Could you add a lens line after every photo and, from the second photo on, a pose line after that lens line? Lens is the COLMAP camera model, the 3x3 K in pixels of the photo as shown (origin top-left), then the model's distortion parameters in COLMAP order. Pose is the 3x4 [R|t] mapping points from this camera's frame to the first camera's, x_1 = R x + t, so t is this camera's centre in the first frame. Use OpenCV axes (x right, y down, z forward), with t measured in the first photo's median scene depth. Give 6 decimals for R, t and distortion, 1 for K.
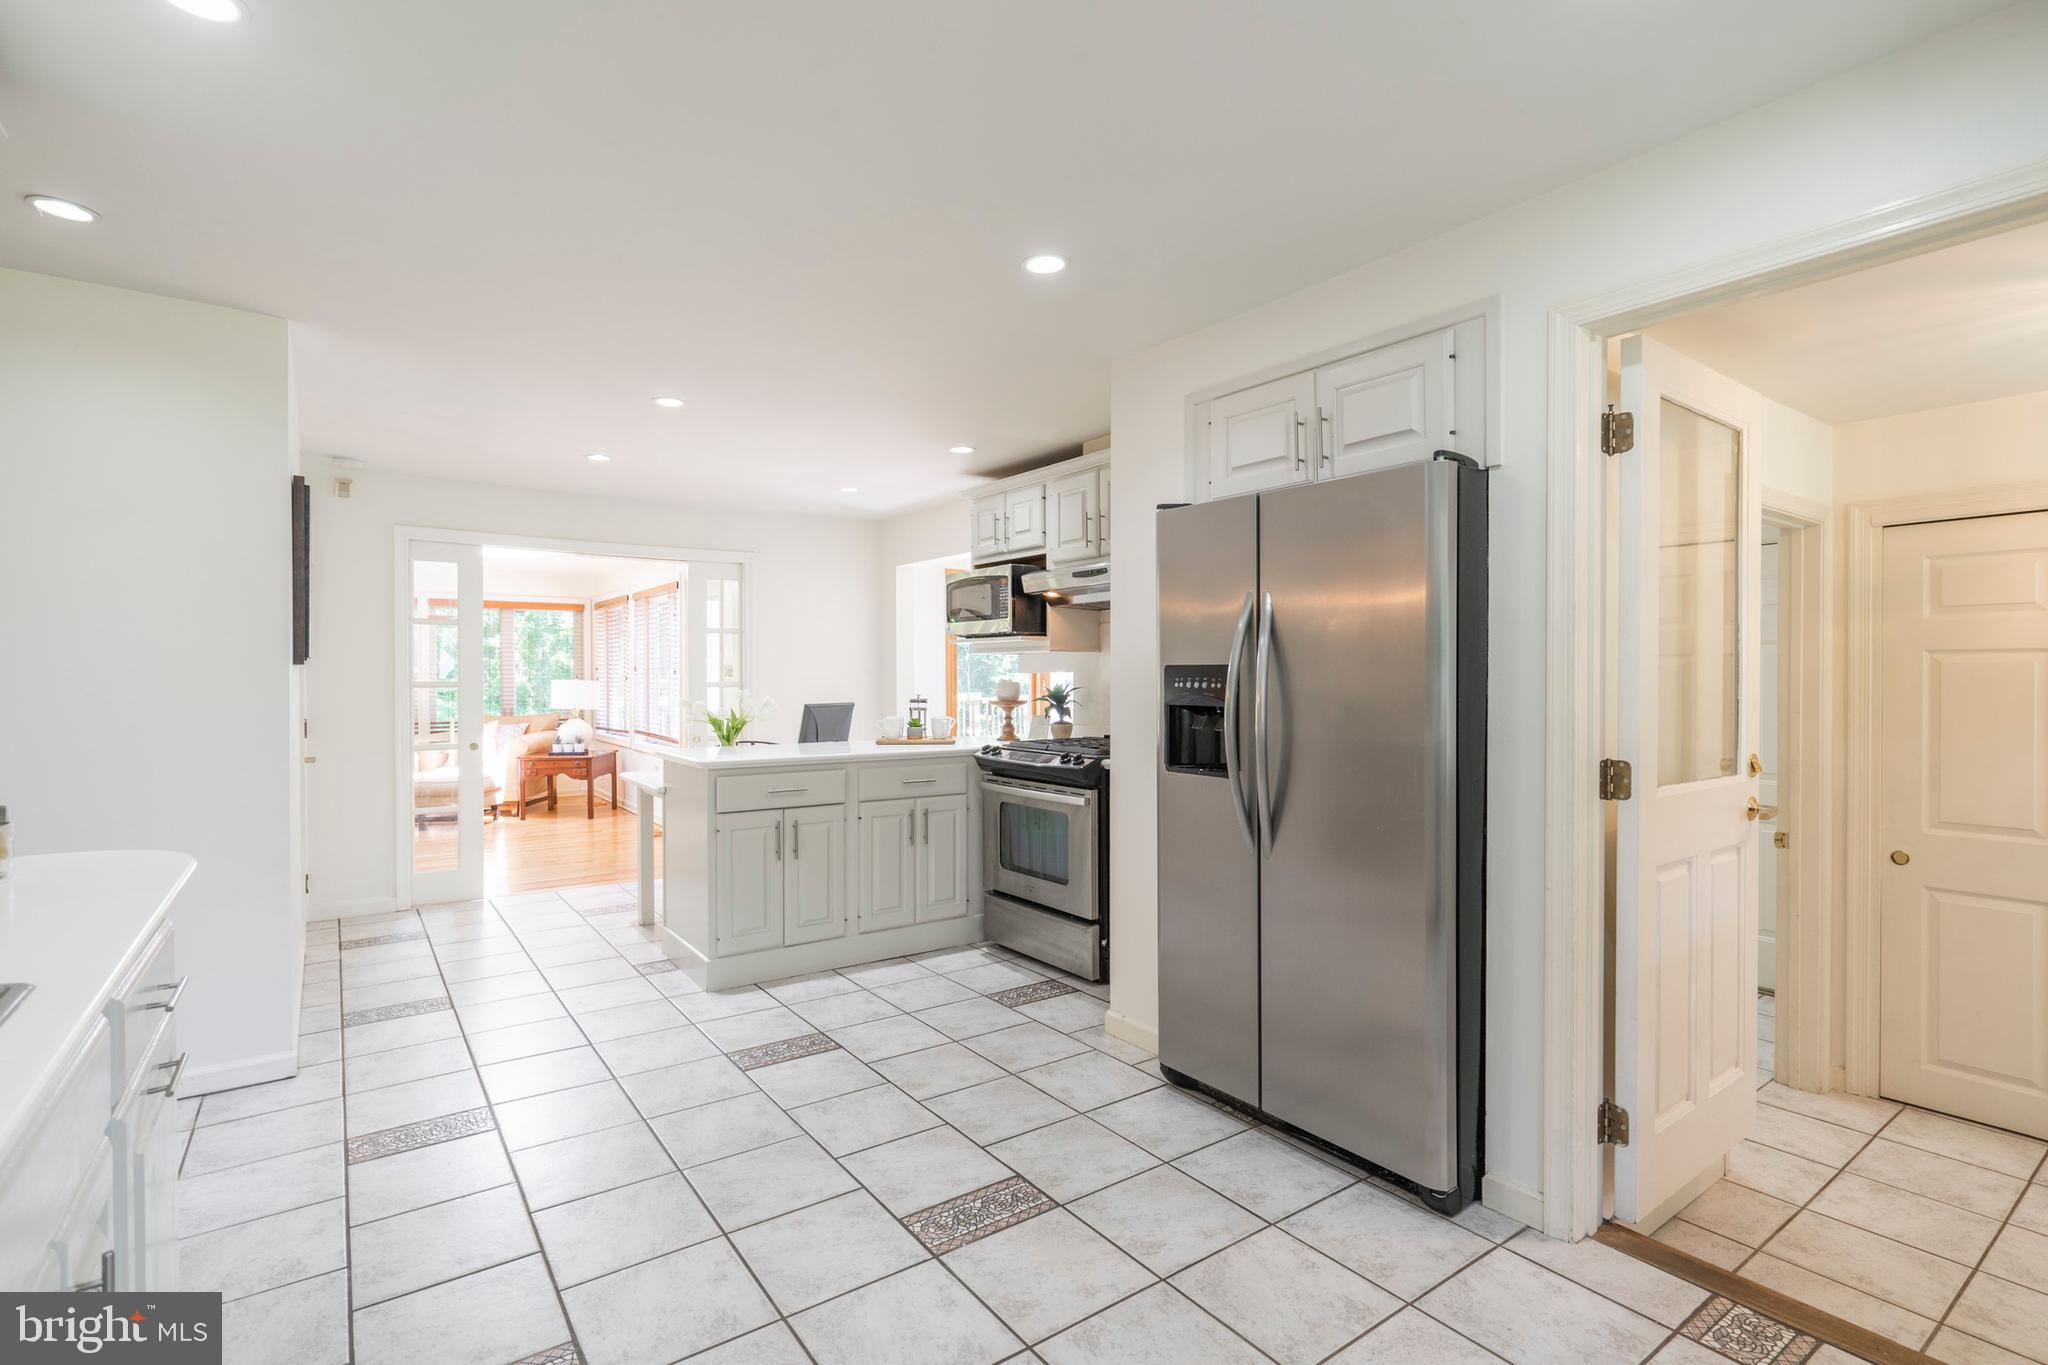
lens RADIAL K [[955.7, 0, 1024.0], [0, 955.7, 682.5], [0, 0, 1]] dist [-0.006294, -0.000198]
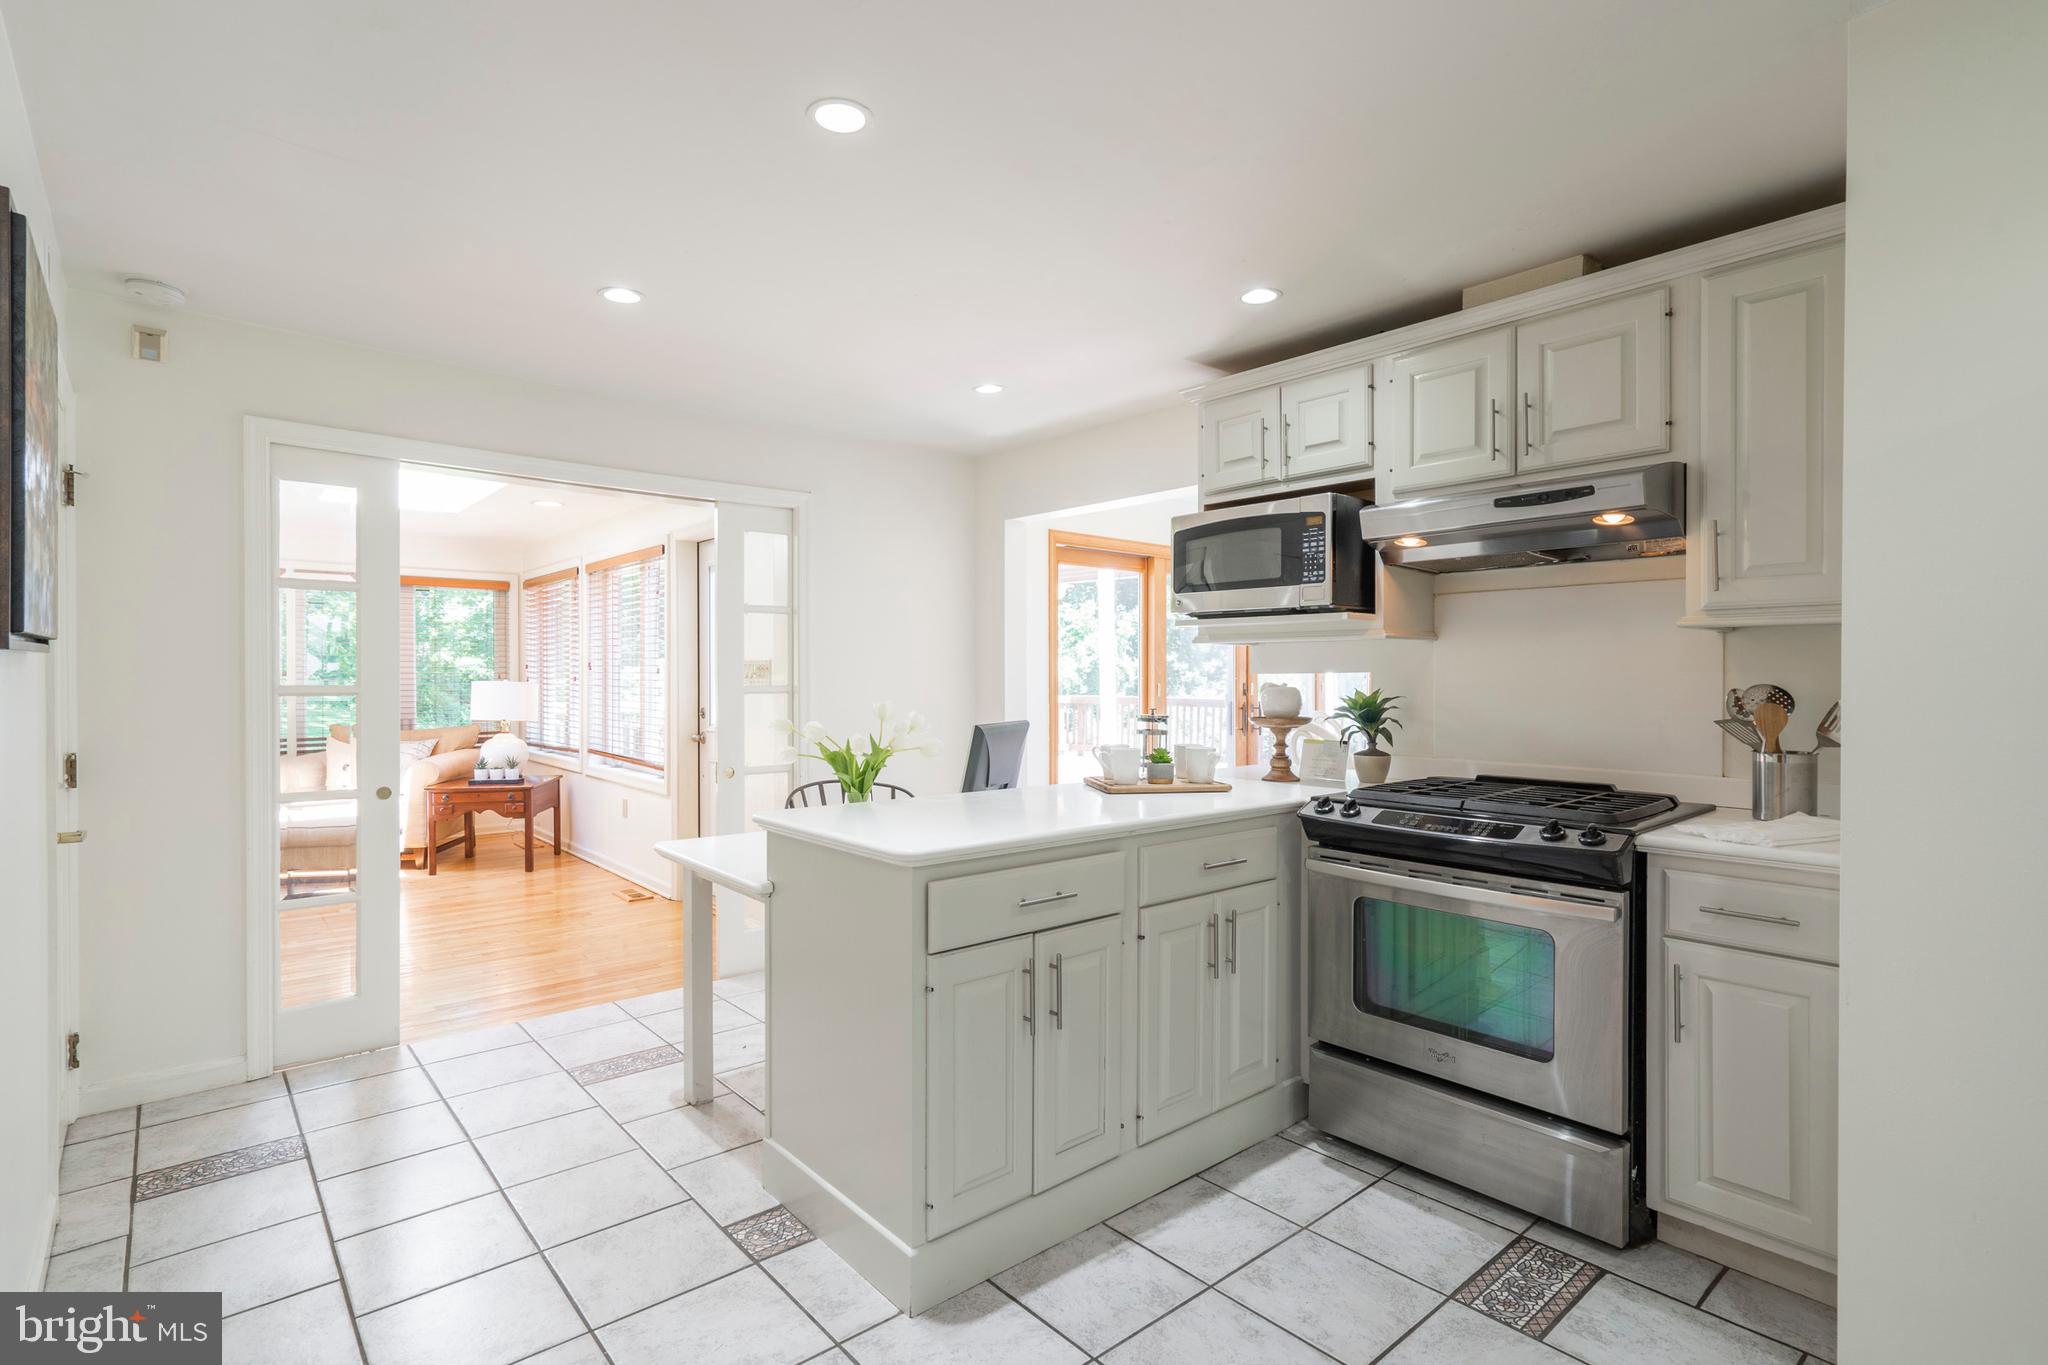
lens RADIAL K [[1000.2, 0, 1024.0], [0, 1000.2, 682.5], [0, 0, 1]] dist [-0.001954, -0.000514]
pose [[0.996966, 0.001474, 0.077824, -0.238590], [-0.001425, 0.999999, -0.000678, -0.003360], [-0.077825, 0.000565, 0.996967, 0.362918]]
